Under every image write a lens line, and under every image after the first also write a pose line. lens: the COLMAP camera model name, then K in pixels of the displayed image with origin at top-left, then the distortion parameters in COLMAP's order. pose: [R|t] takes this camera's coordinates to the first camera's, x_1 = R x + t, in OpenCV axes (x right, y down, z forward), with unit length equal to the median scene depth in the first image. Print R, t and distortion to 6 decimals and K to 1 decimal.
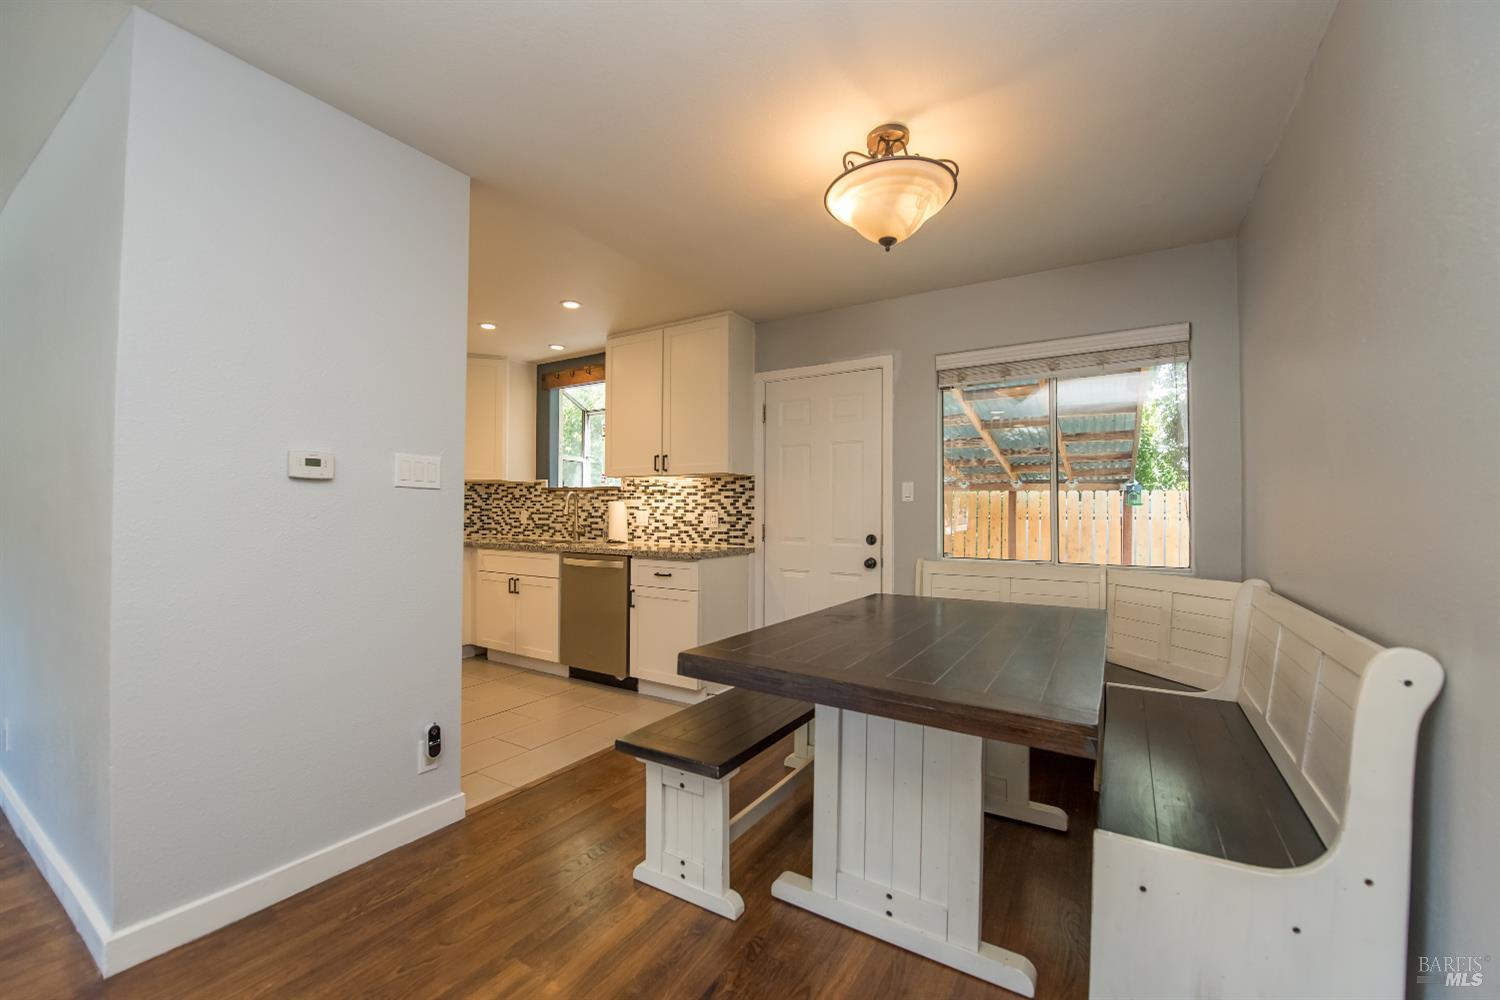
lens RADIAL K [[601.0, 0, 744.7], [0, 601.0, 511.3], [0, 0, 1]] dist [-0.014204, 0.000041]
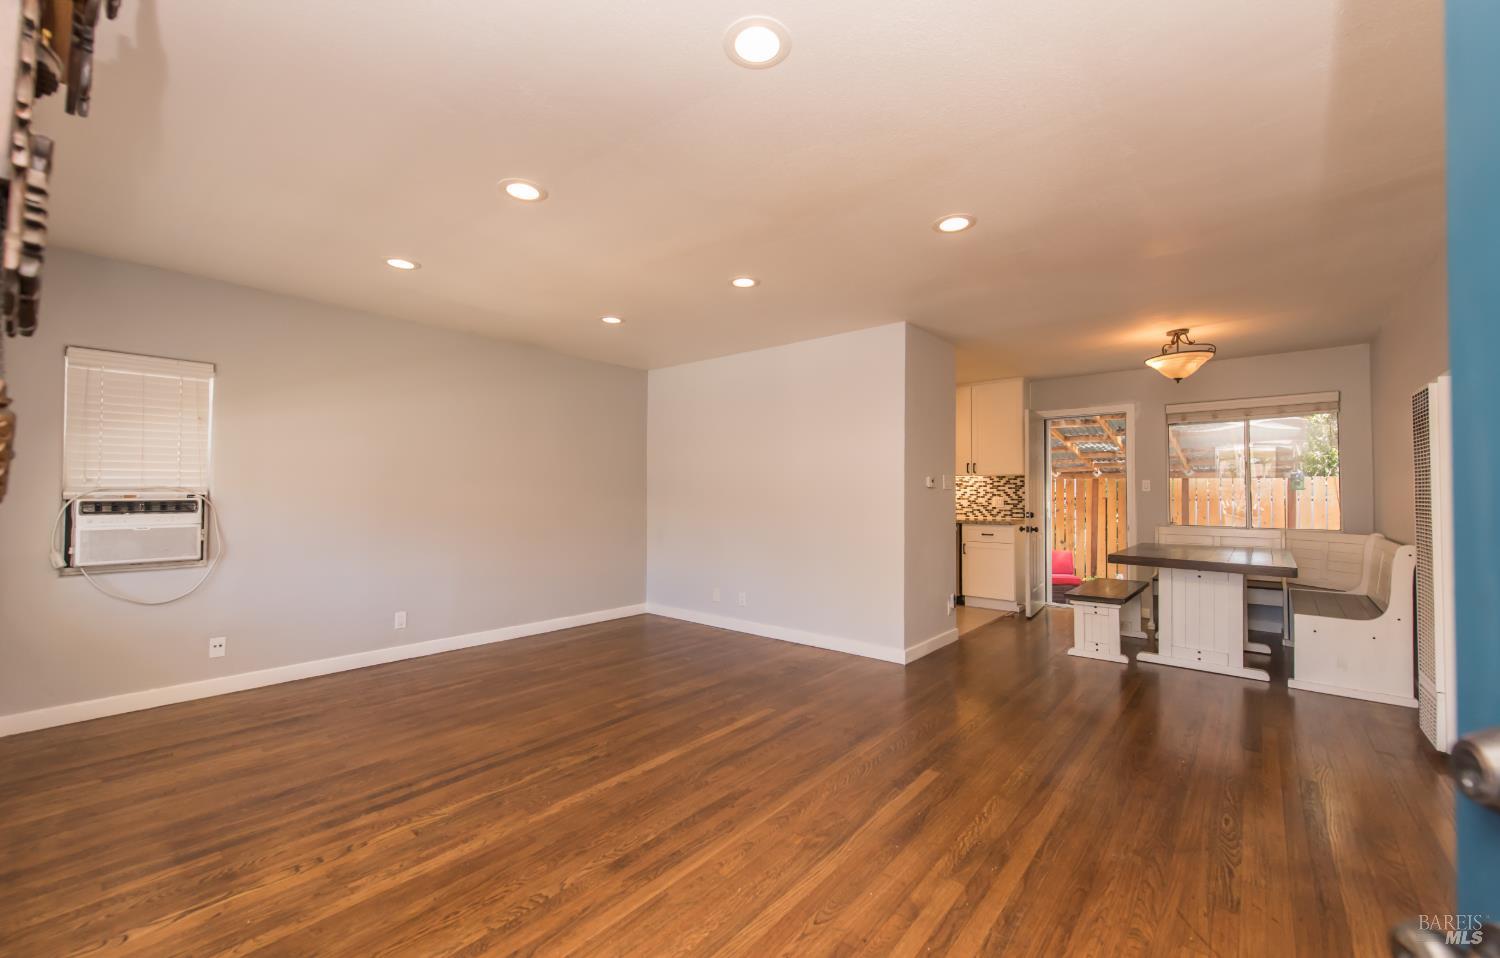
lens RADIAL K [[597.8, 0, 751.8], [0, 597.8, 486.2], [0, 0, 1]] dist [0.011342, -0.000229]
pose [[0.988684, -0.005342, -0.149916, -0.447929], [0.004141, 0.999957, -0.008323, -0.017433], [0.149954, 0.007608, 0.988664, -0.652887]]
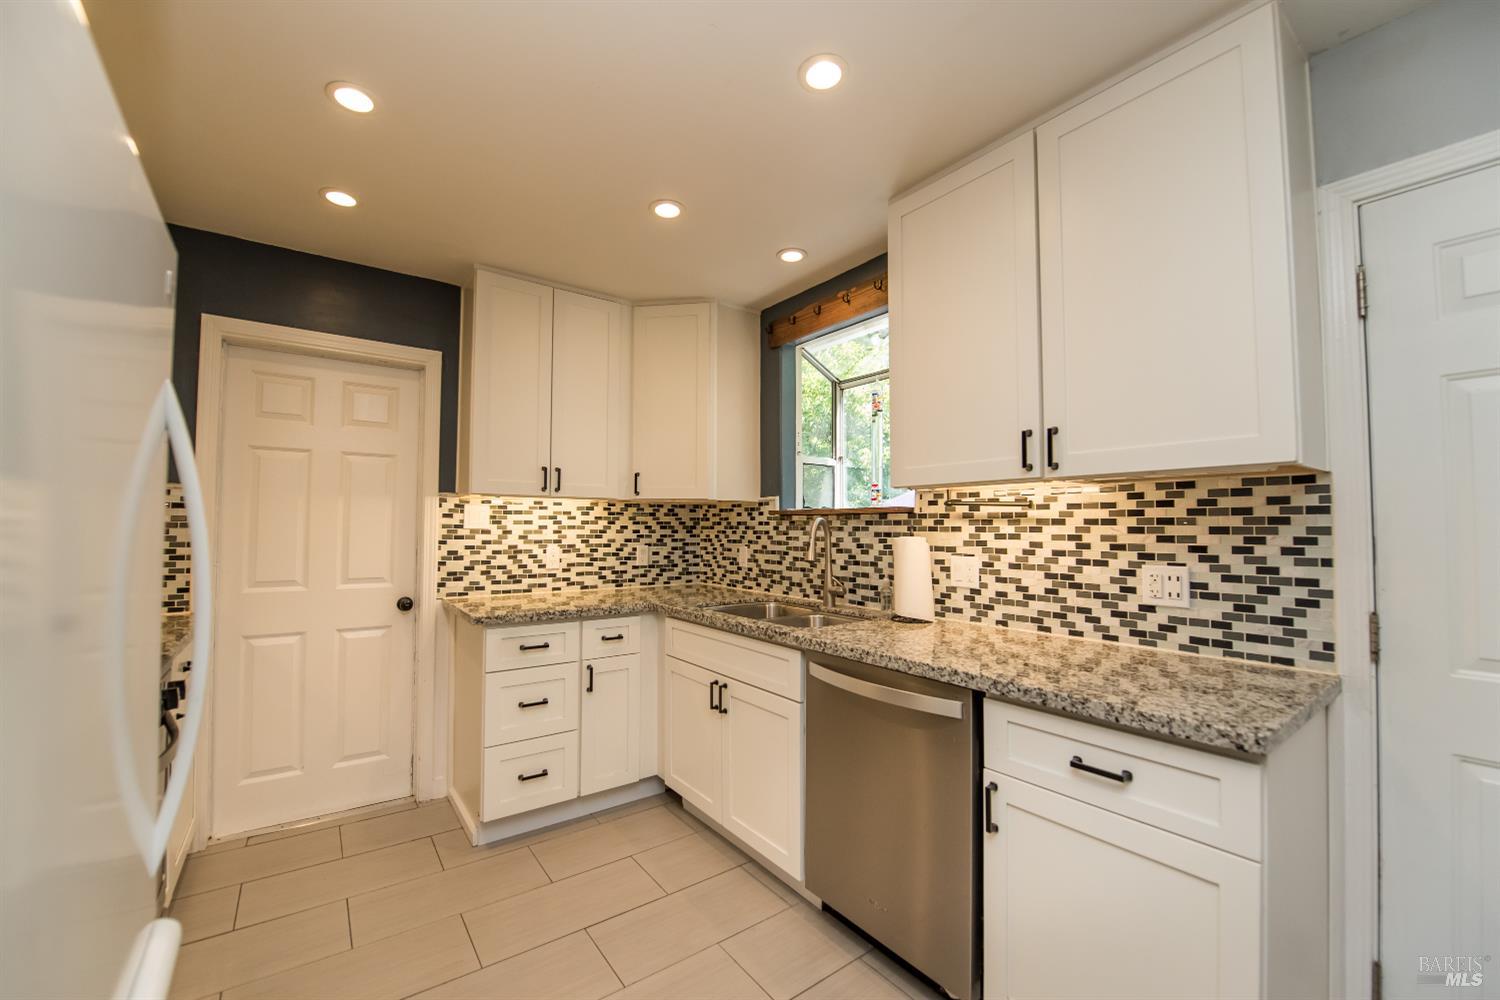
lens RADIAL K [[601.0, 0, 752.5], [0, 601.0, 509.7], [0, 0, 1]] dist [-0.014204, 0.000041]
pose [[0.932058, -0.016887, -0.361916, -0.160423], [0.007344, 0.999589, -0.027728, -0.027126], [0.362235, 0.023186, 0.931798, 0.509282]]
